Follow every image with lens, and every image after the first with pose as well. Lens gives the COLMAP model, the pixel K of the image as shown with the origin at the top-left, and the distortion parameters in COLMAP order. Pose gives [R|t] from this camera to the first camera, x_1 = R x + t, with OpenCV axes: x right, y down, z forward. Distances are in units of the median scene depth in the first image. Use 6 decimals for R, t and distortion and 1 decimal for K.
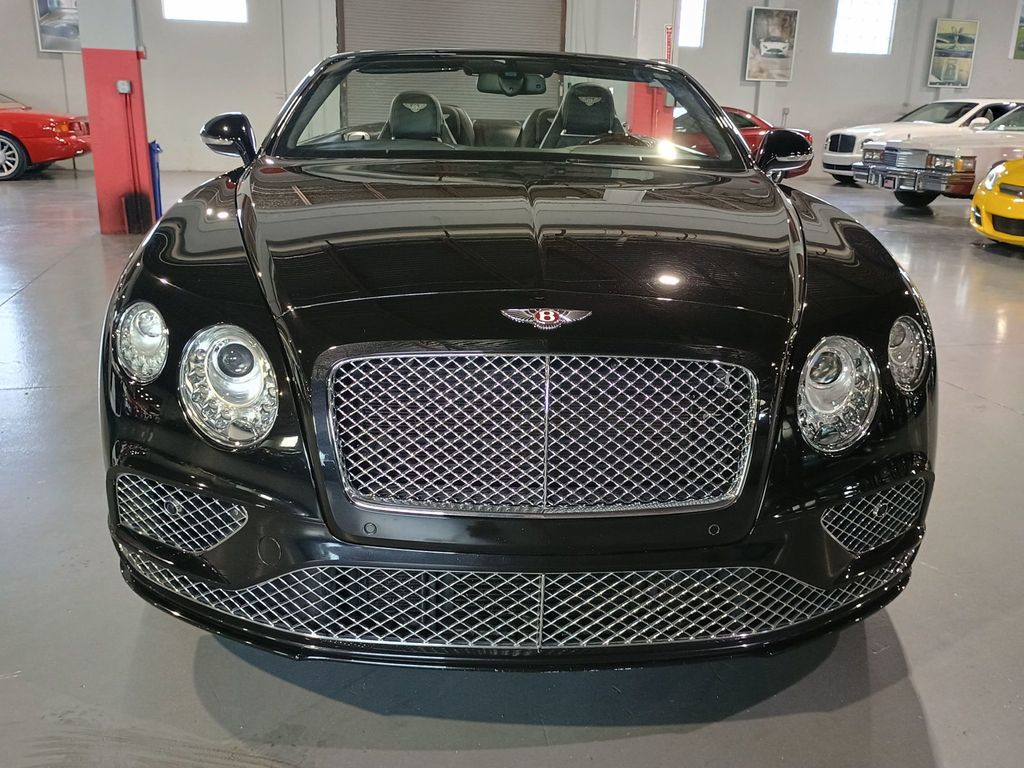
lens RADIAL K [[892.9, 0, 515.3], [0, 892.9, 383.2], [0, 0, 1]] dist [0.022435, -0.020145]
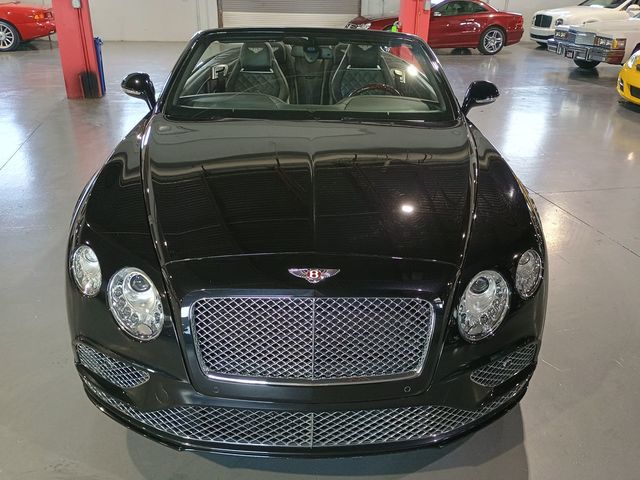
lens RADIAL K [[552.9, 0, 324.6], [0, 552.9, 241.7], [0, 0, 1]] dist [0.041907, -0.060499]
pose [[0.999854, 0.005037, -0.016301, 0.057402], [-0.002667, 0.989825, 0.142268, -0.228169], [0.016852, -0.142204, 0.989694, -0.051462]]
